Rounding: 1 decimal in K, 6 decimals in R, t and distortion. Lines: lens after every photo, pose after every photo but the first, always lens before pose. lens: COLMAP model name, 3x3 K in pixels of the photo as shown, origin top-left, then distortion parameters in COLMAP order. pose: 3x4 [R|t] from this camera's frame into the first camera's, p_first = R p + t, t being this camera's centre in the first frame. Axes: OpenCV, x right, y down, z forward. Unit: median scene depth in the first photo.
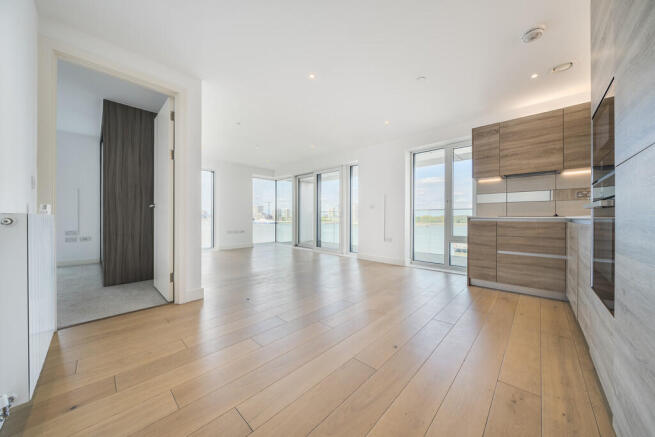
lens RADIAL K [[224.6, 0, 328.0], [0, 224.6, 217.7], [0, 0, 1]] dist [-0.002358, 0.000008]
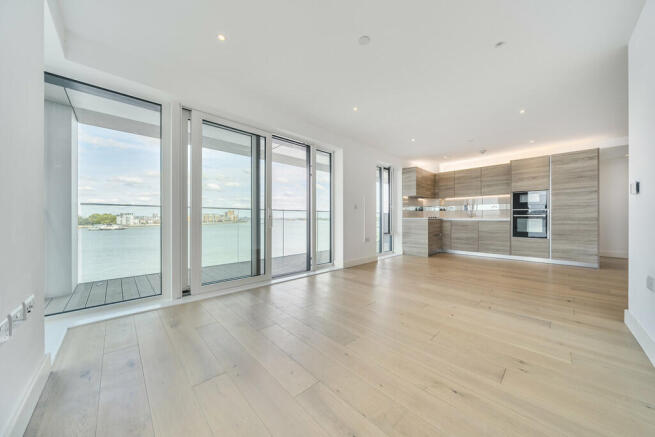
lens RADIAL K [[224.6, 0, 328.8], [0, 224.6, 219.0], [0, 0, 1]] dist [-0.002358, 0.000008]
pose [[0.032692, -0.002422, 0.999463, -1.223030], [-0.000093, 0.999997, 0.002426, 0.002182], [-0.999465, -0.000172, 0.032692, 1.797187]]
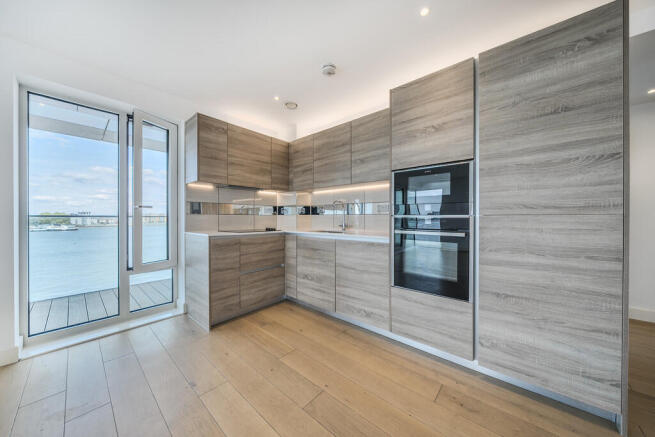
lens RADIAL K [[224.6, 0, 325.6], [0, 224.6, 218.9], [0, 0, 1]] dist [-0.002358, 0.000008]
pose [[-0.039542, -0.005594, 0.999202, -0.117049], [-0.000191, 0.999984, 0.005590, -0.061066], [-0.999218, 0.000030, -0.039542, 0.673474]]
